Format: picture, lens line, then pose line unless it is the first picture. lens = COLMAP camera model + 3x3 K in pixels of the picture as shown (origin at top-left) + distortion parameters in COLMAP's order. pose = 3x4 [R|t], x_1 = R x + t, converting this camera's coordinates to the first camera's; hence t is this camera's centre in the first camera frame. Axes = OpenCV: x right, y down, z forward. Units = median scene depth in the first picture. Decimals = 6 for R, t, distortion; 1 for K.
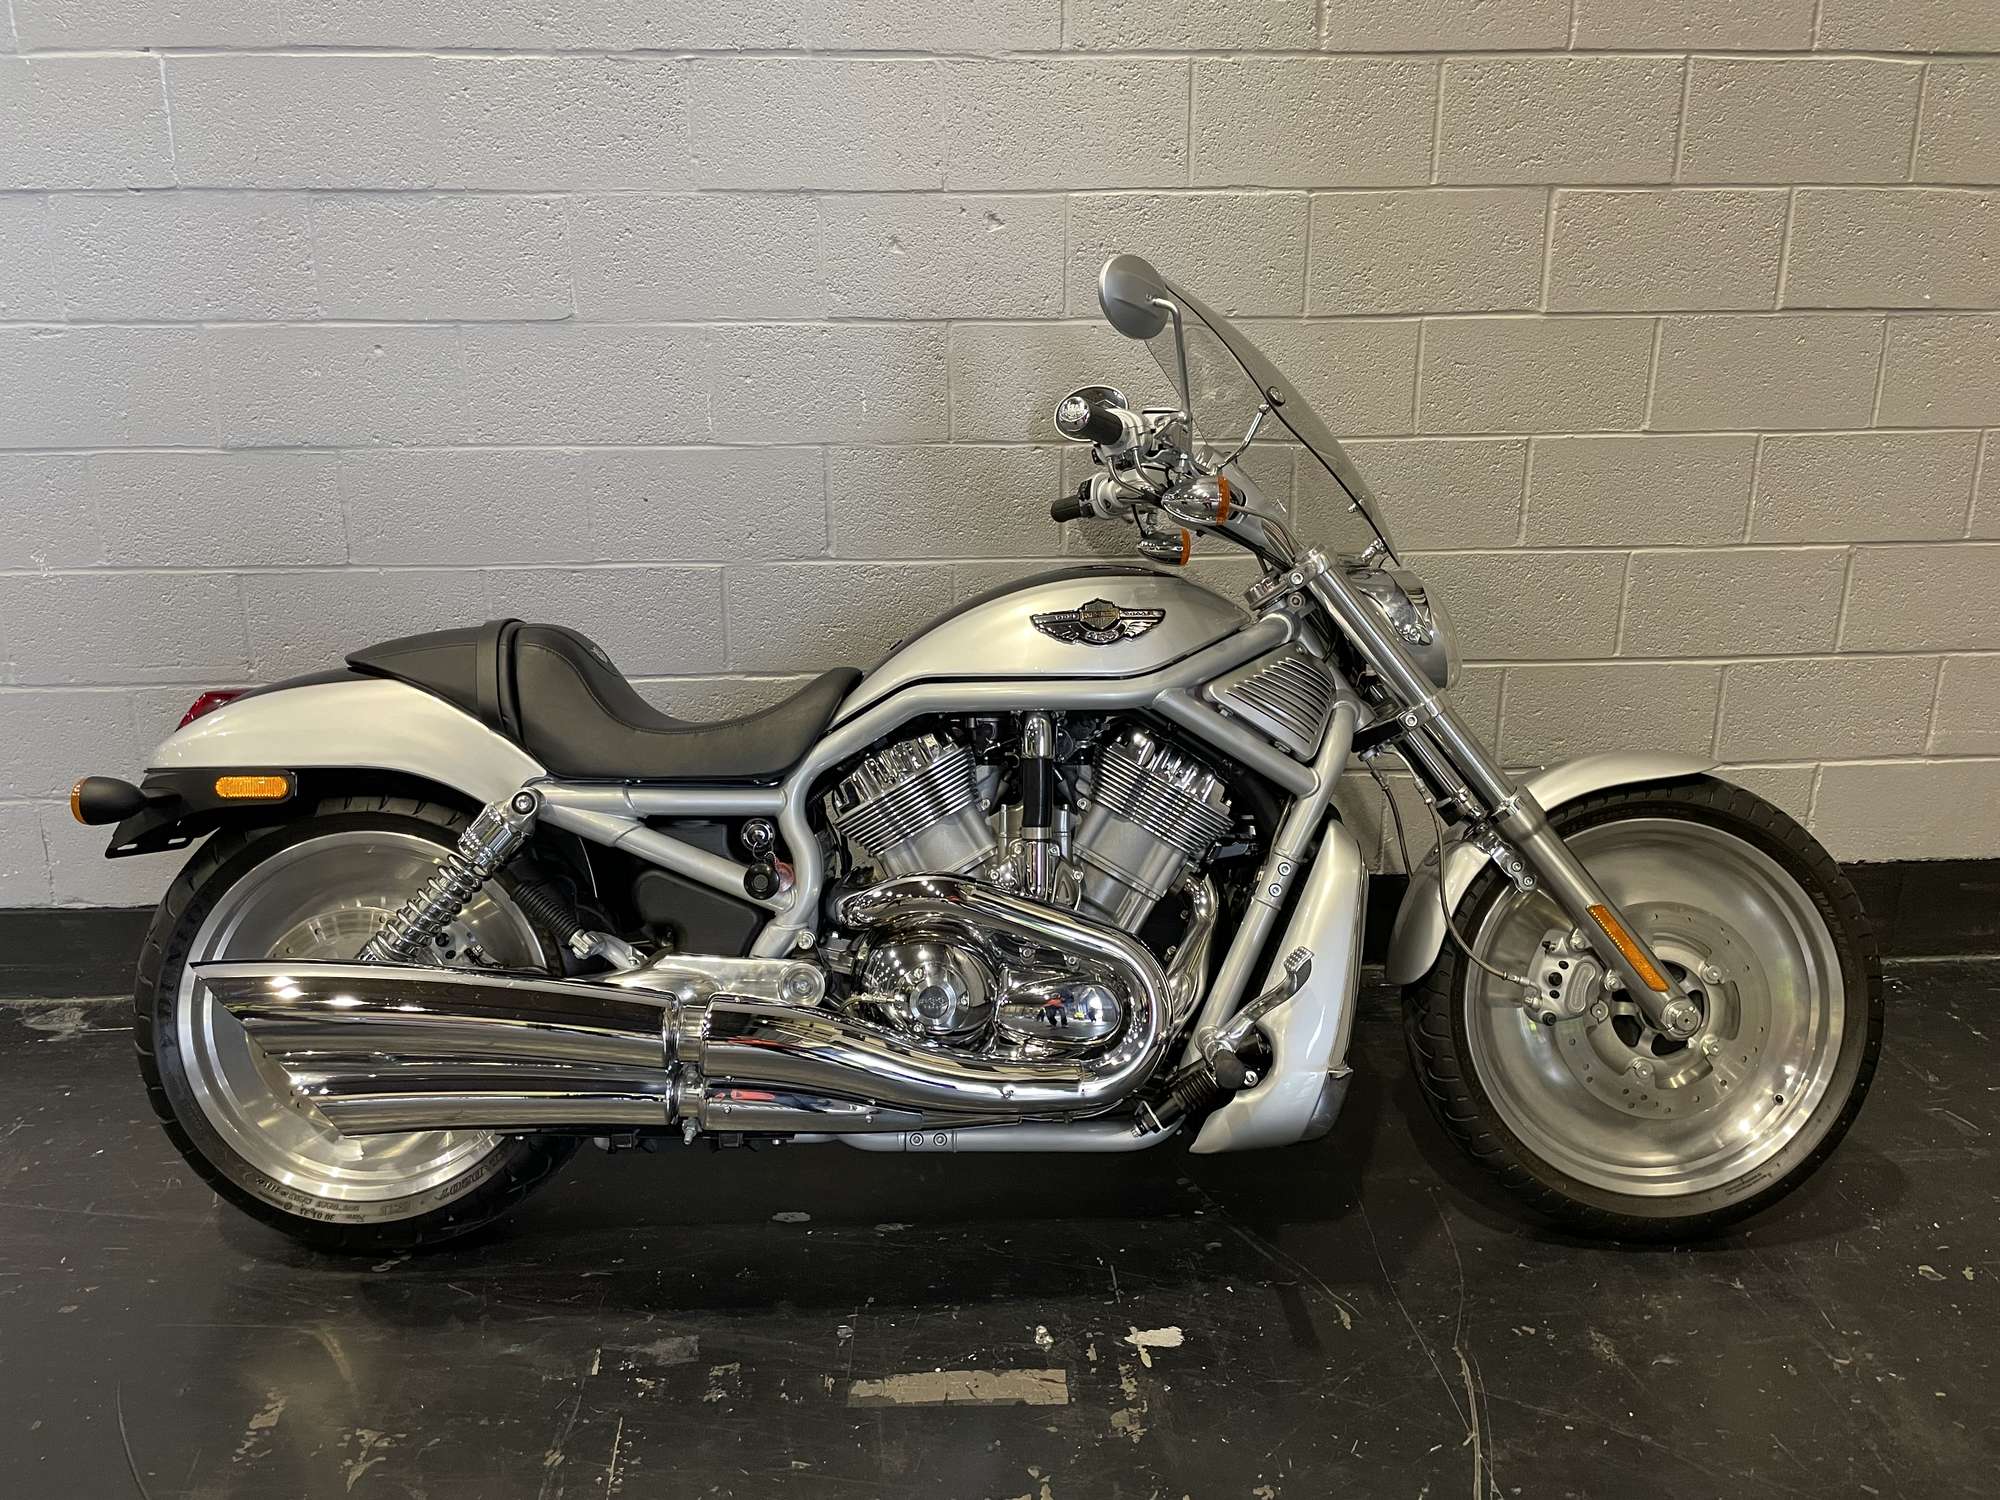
lens RADIAL K [[1494.6, 0, 997.4], [0, 1494.6, 736.5], [0, 0, 1]] dist [0.084874, -0.131841]
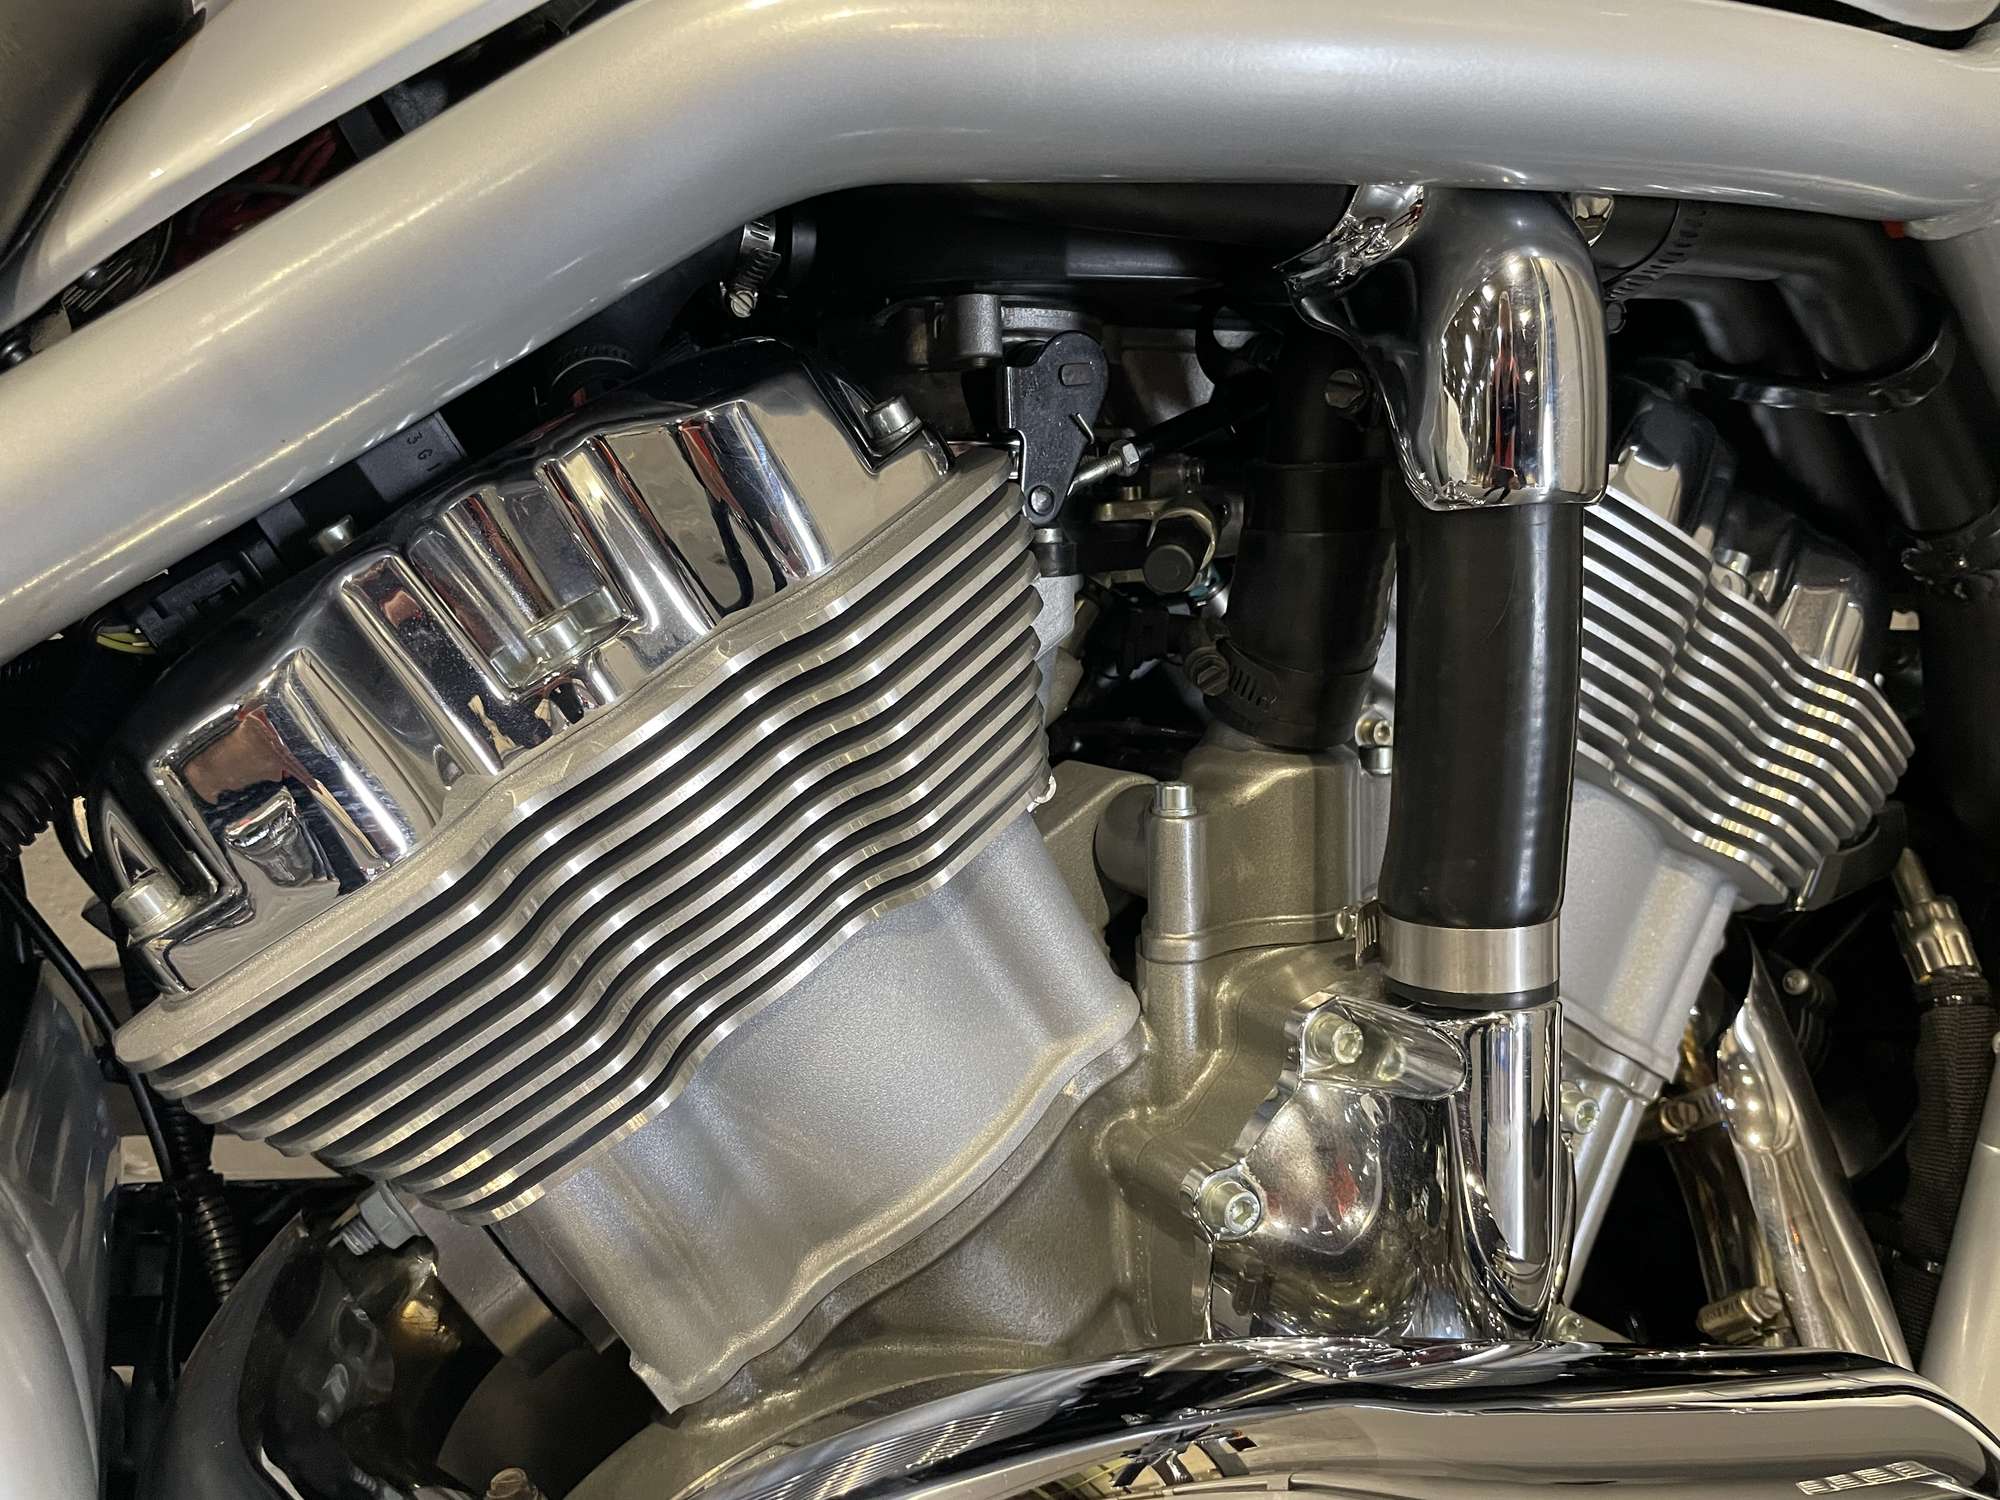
lens RADIAL K [[1494.6, 0, 997.4], [0, 1494.6, 736.5], [0, 0, 1]] dist [0.084874, -0.131841]
pose [[0.889566, -0.089662, 0.447922, -0.097737], [0.030712, 0.990068, 0.137192, 0.013759], [-0.455774, -0.108284, 0.883484, 0.848011]]
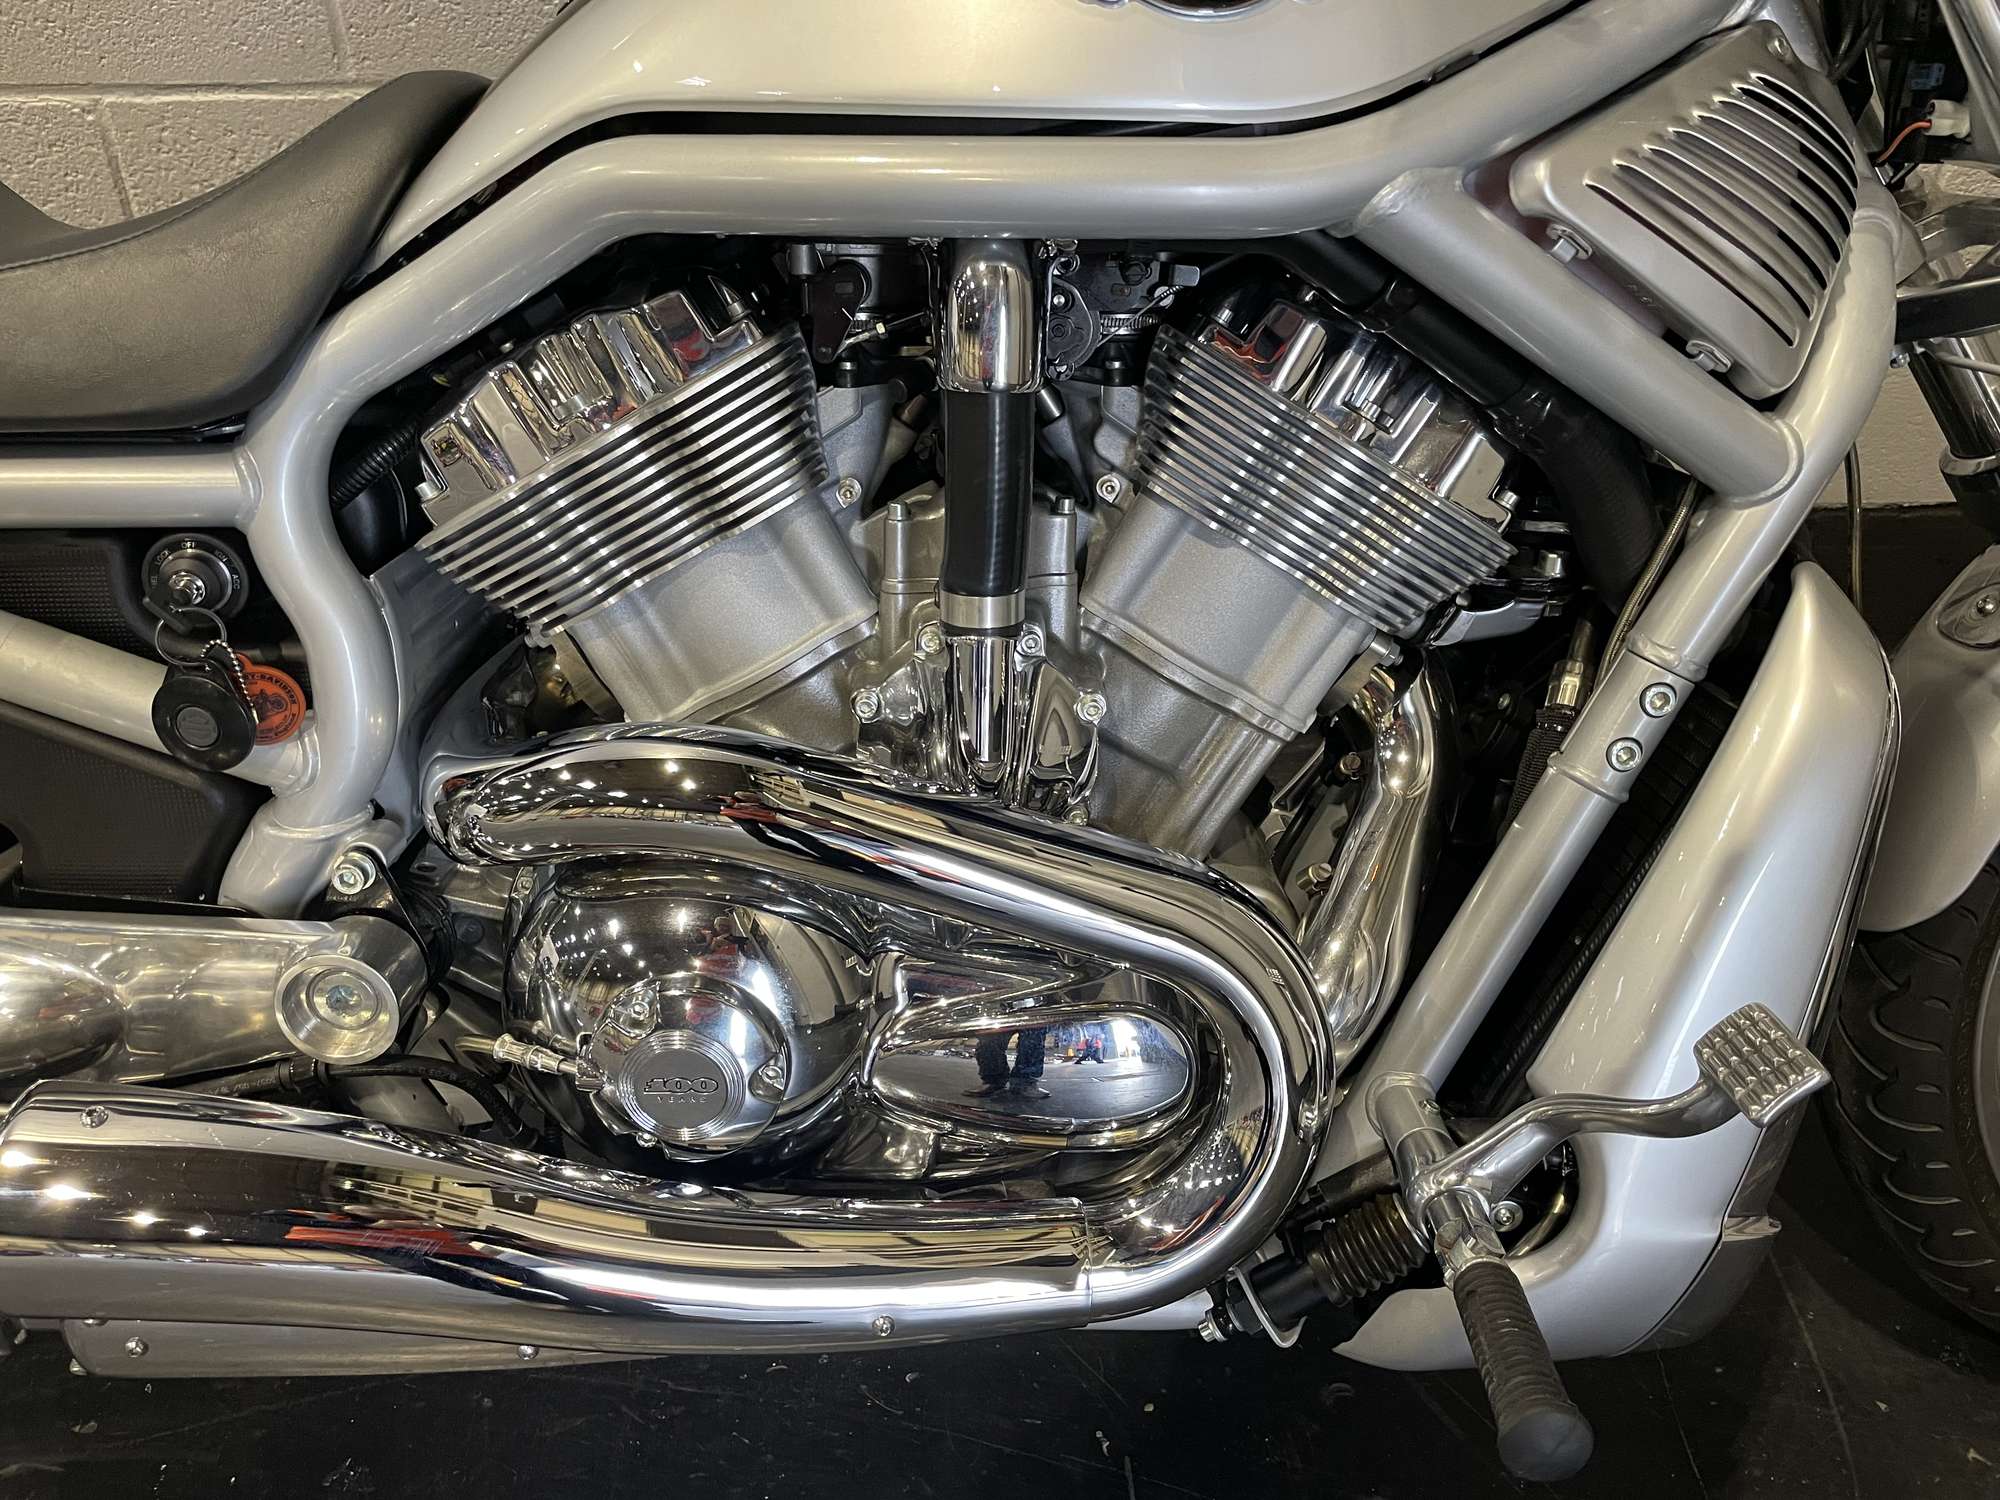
lens RADIAL K [[1494.6, 0, 997.4], [0, 1494.6, 736.5], [0, 0, 1]] dist [0.084874, -0.131841]
pose [[0.999707, 0.013019, 0.020414, 0.022268], [-0.019530, 0.931946, 0.362071, -0.033230], [-0.014311, -0.362363, 0.931927, 0.641844]]
